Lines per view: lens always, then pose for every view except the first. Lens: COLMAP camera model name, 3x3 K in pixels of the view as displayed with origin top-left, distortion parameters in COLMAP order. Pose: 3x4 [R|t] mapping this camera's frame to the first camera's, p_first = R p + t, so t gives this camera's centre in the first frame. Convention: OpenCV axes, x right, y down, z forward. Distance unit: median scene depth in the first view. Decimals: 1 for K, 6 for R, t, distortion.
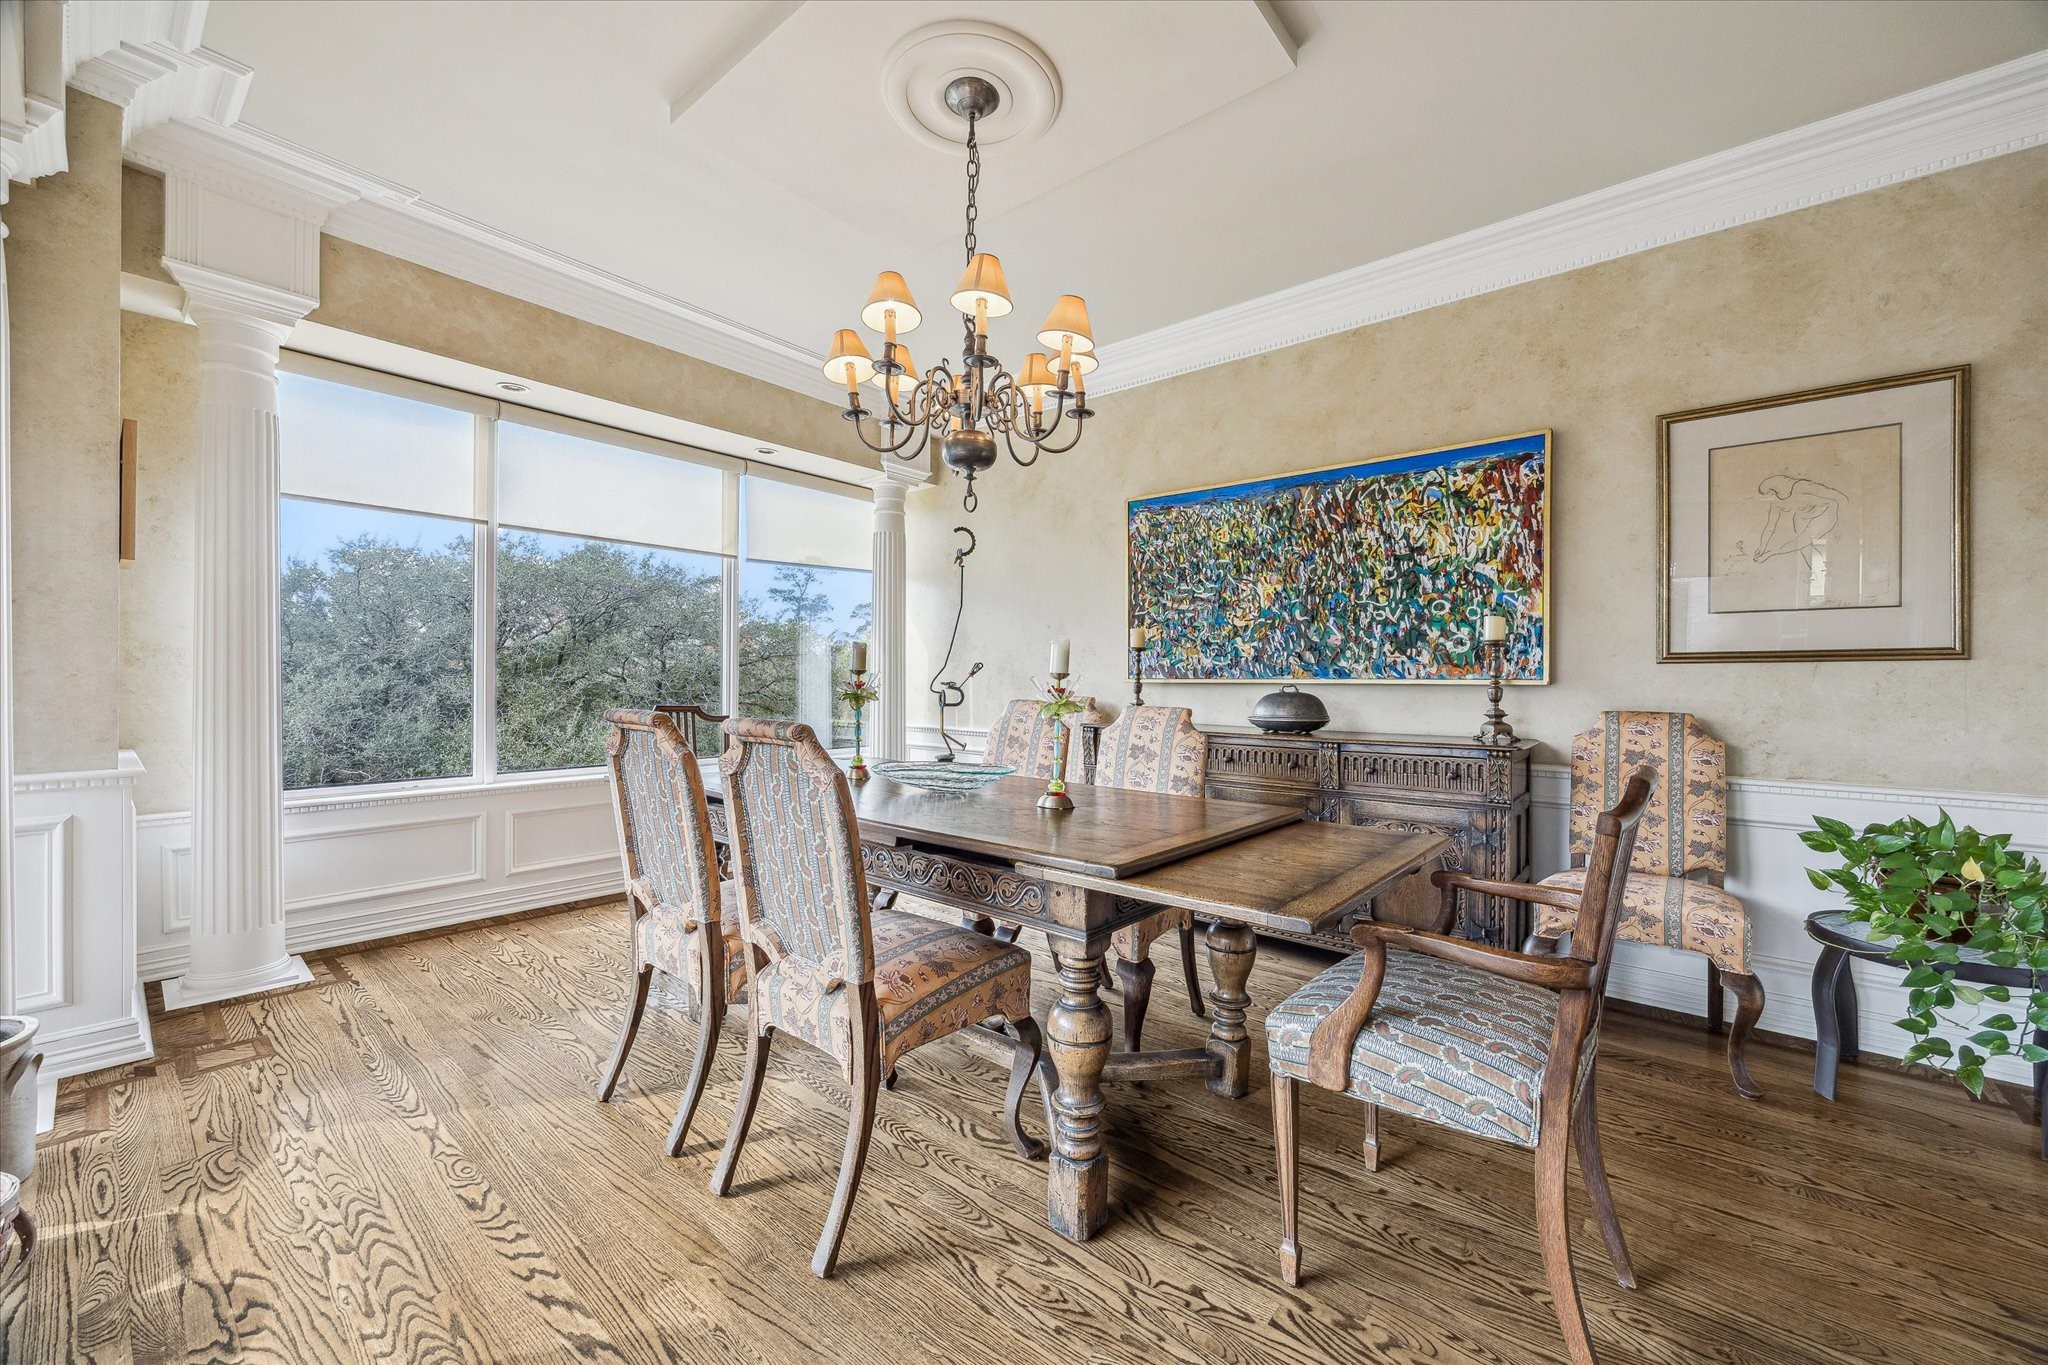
lens RADIAL K [[773.3, 0, 1020.8], [0, 773.3, 681.6], [0, 0, 1]] dist [-0.003559, -0.000153]
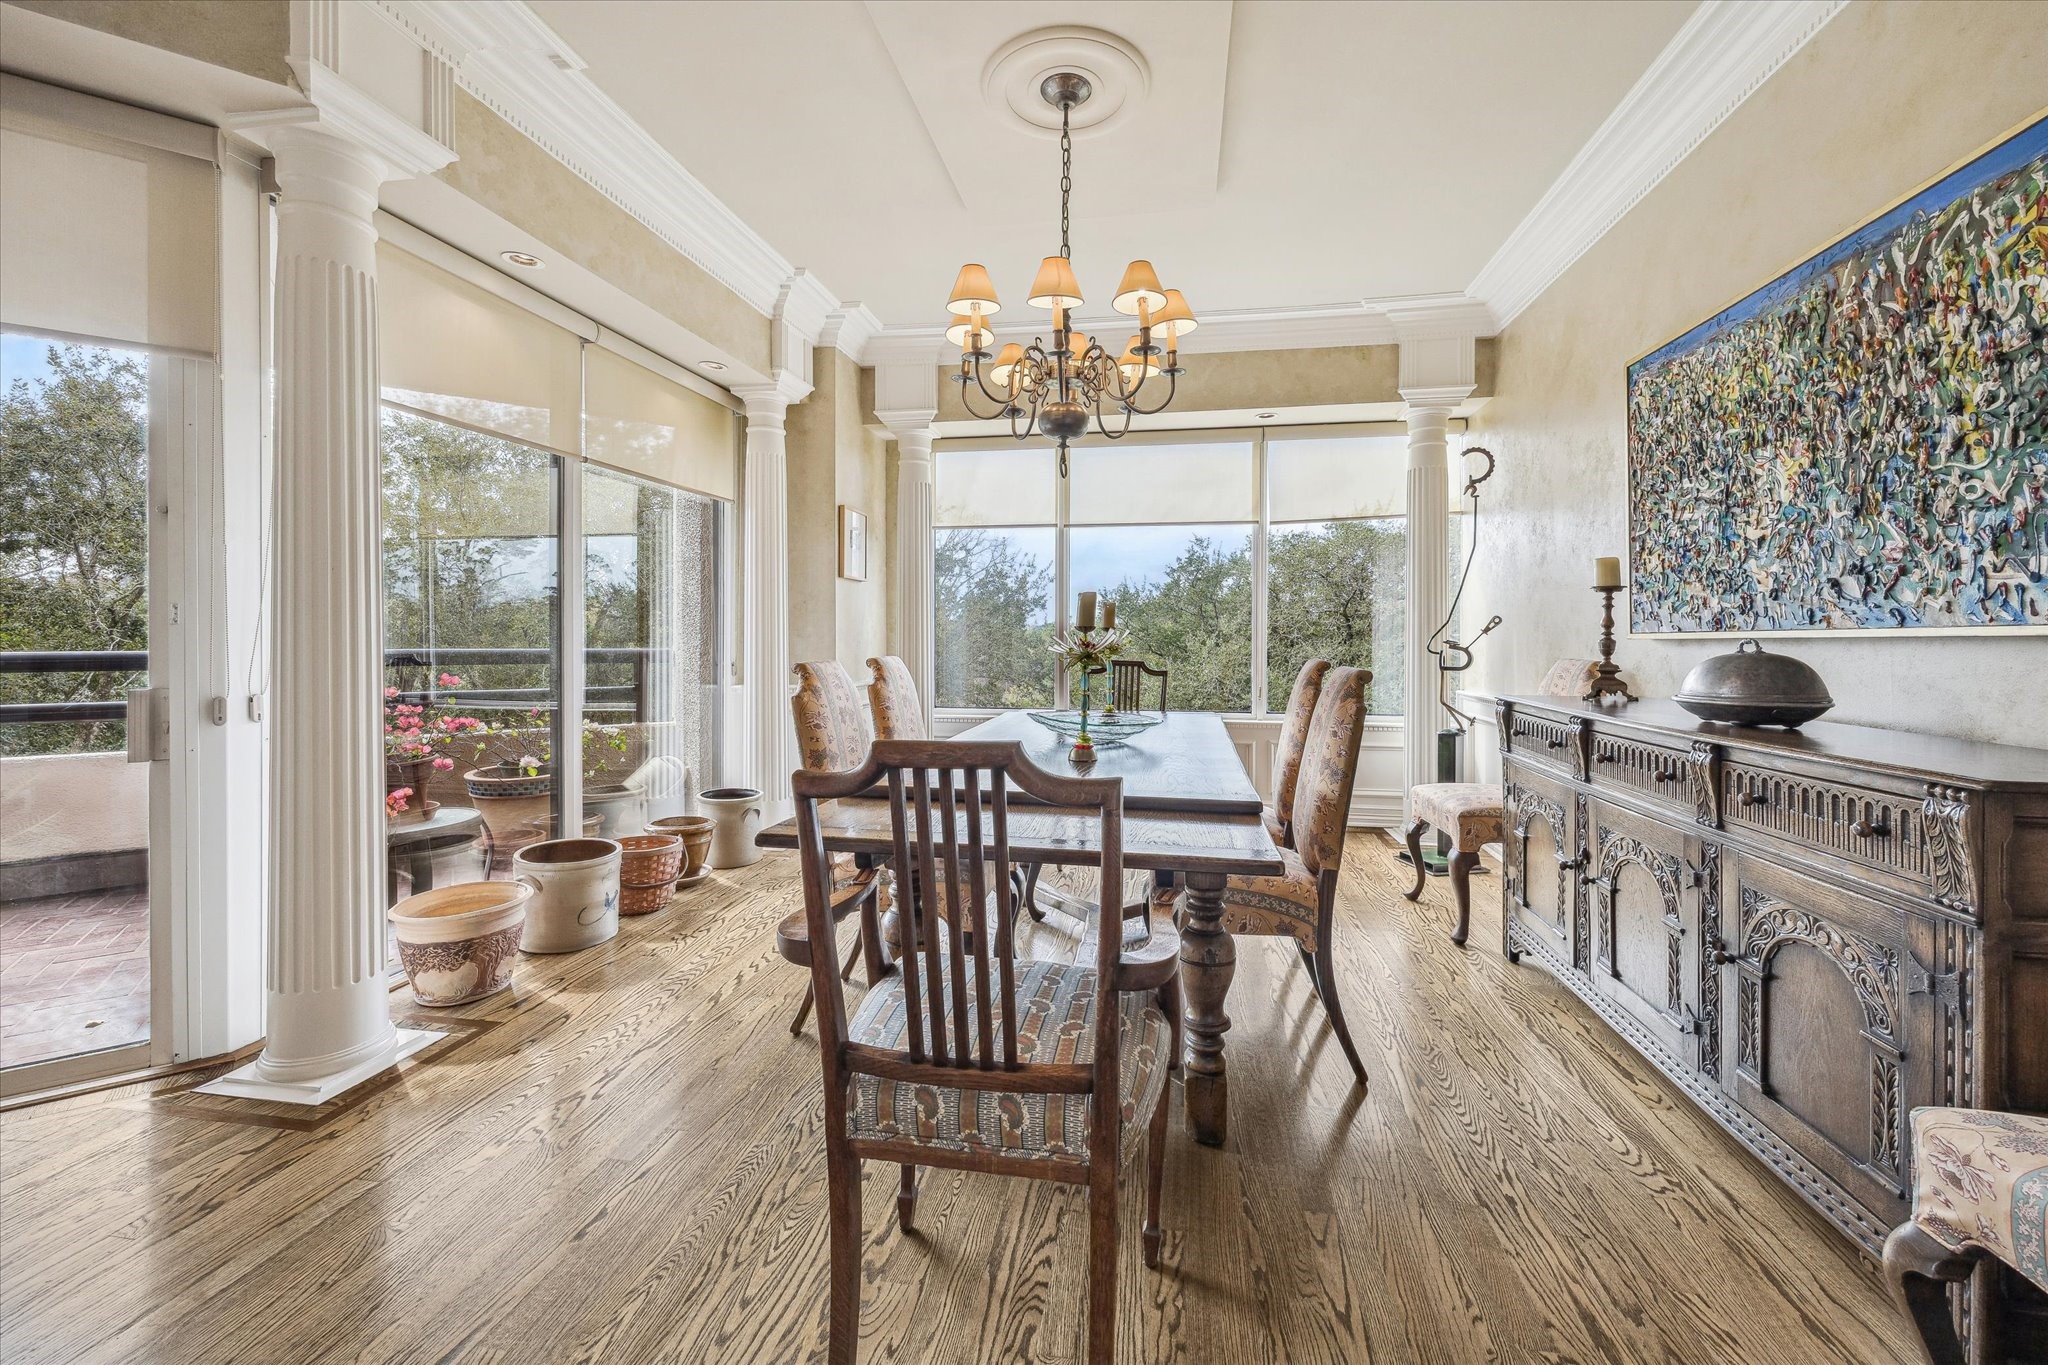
lens RADIAL K [[814.8, 0, 1049.6], [0, 814.8, 642.3], [0, 0, 1]] dist [0.000799, -0.000143]
pose [[0.518331, -0.002573, -0.855176, 0.581999], [-0.003018, 0.999984, -0.004838, 0.010355], [0.855175, 0.005089, 0.518315, 0.260080]]
